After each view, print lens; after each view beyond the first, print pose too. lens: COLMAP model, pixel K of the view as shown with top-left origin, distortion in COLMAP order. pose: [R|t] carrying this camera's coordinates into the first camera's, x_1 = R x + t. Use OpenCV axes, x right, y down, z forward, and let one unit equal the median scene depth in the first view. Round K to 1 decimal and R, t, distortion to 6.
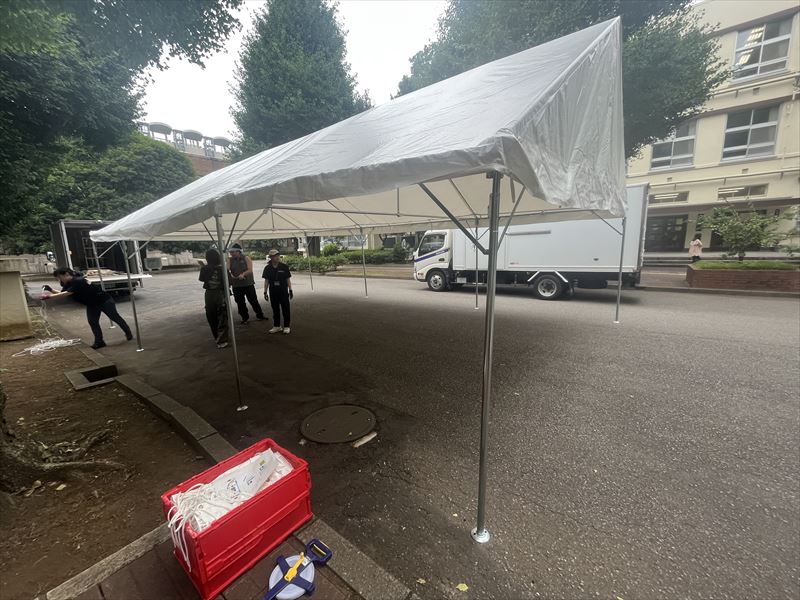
lens RADIAL K [[322.2, 0, 404.8], [0, 322.2, 302.8], [0, 0, 1]] dist [-0.000648, 0.000950]
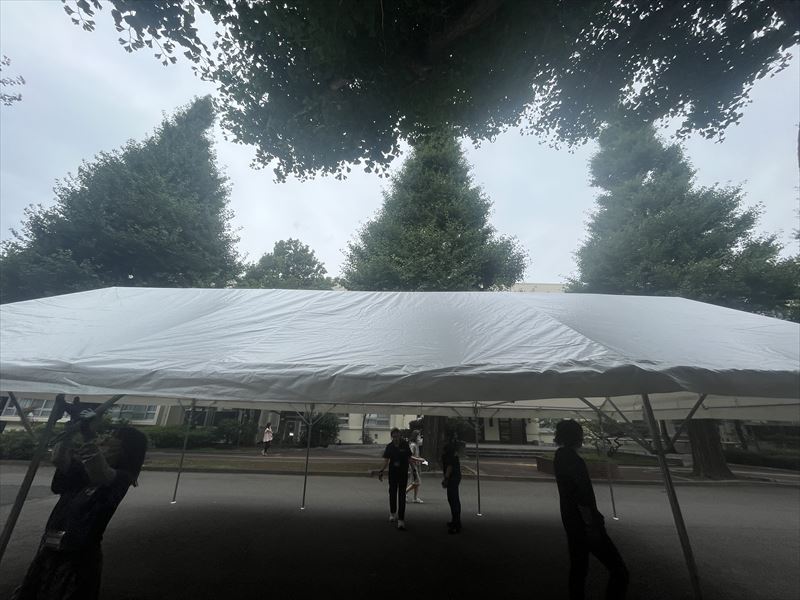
lens RADIAL K [[322.2, 0, 396.4], [0, 322.2, 305.6], [0, 0, 1]] dist [-0.000648, 0.000950]
pose [[0.799692, 0.257910, 0.542195, -1.110841], [0.054797, 0.867920, -0.493672, -0.111503], [-0.597905, 0.424496, 0.679936, 0.656084]]
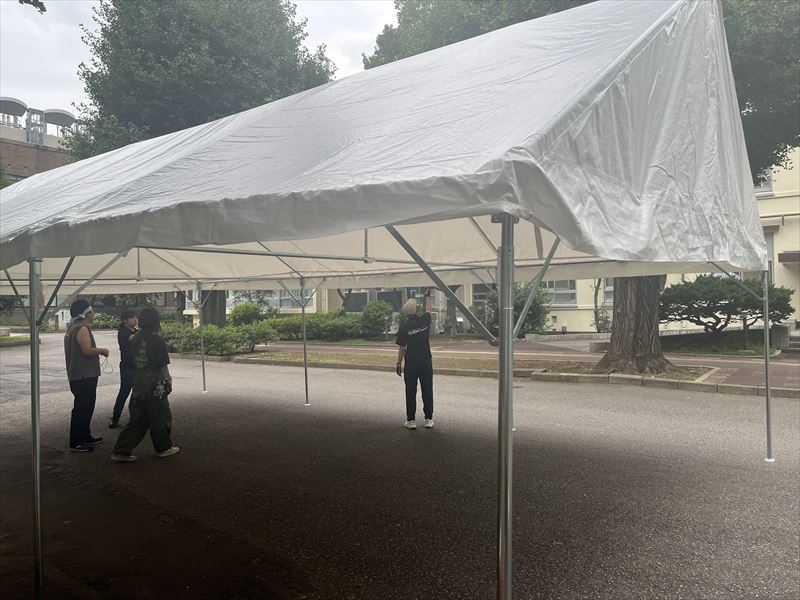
lens RADIAL K [[601.9, 0, 404.2], [0, 601.9, 300.8], [0, 0, 1]] dist [0.060950, -0.060455]
pose [[0.999410, 0.014898, 0.030958, 0.019366], [-0.008944, 0.982839, -0.184246, -0.010157], [-0.033171, 0.183861, 0.982392, -0.032654]]
